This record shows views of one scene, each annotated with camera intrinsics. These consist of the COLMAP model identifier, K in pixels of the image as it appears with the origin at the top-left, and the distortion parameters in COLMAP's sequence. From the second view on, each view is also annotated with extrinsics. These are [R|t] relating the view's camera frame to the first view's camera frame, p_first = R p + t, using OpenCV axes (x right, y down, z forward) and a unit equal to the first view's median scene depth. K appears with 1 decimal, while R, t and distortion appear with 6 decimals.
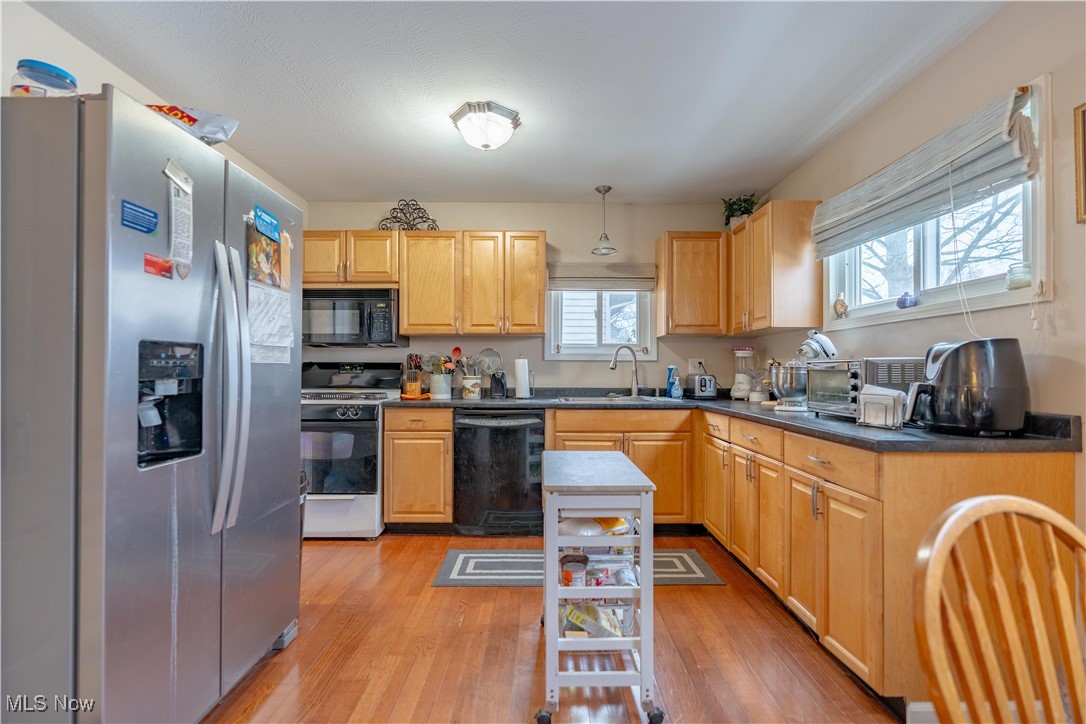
lens RADIAL K [[483.2, 0, 543.0], [0, 483.2, 364.9], [0, 0, 1]] dist [-0.013255, -0.000160]
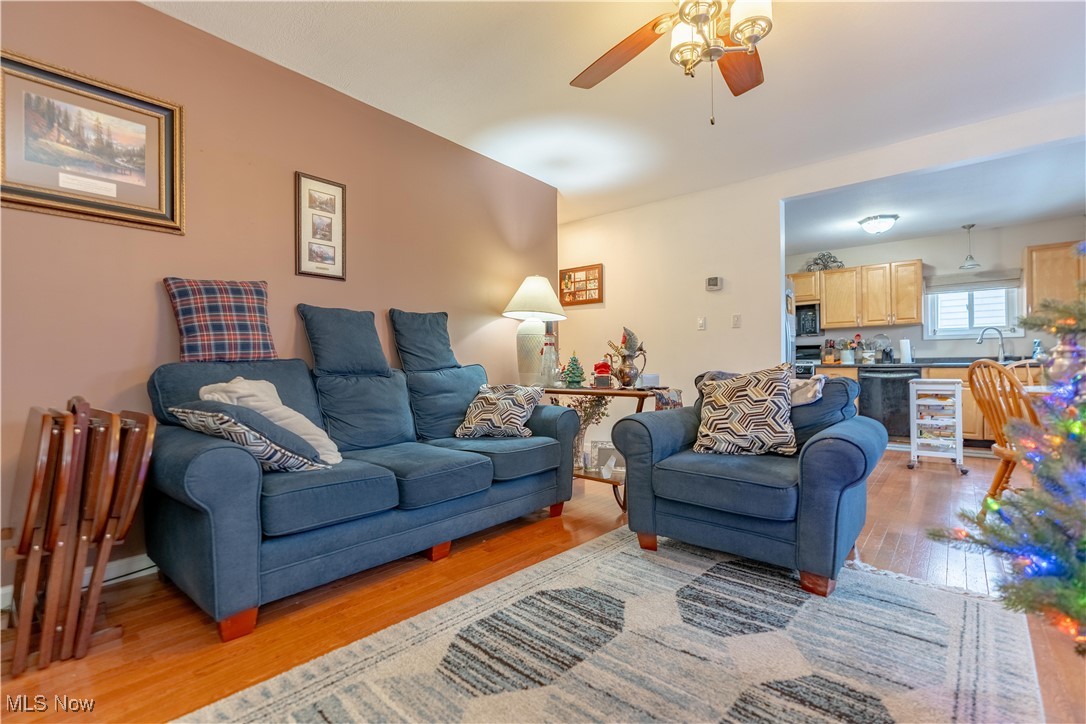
lens RADIAL K [[483.2, 0, 543.0], [0, 483.2, 364.9], [0, 0, 1]] dist [-0.013255, -0.000160]
pose [[0.757687, -0.009761, -0.652545, 0.086595], [0.013027, 0.999915, 0.000168, 0.057625], [0.652488, -0.008628, 0.757750, -1.026179]]
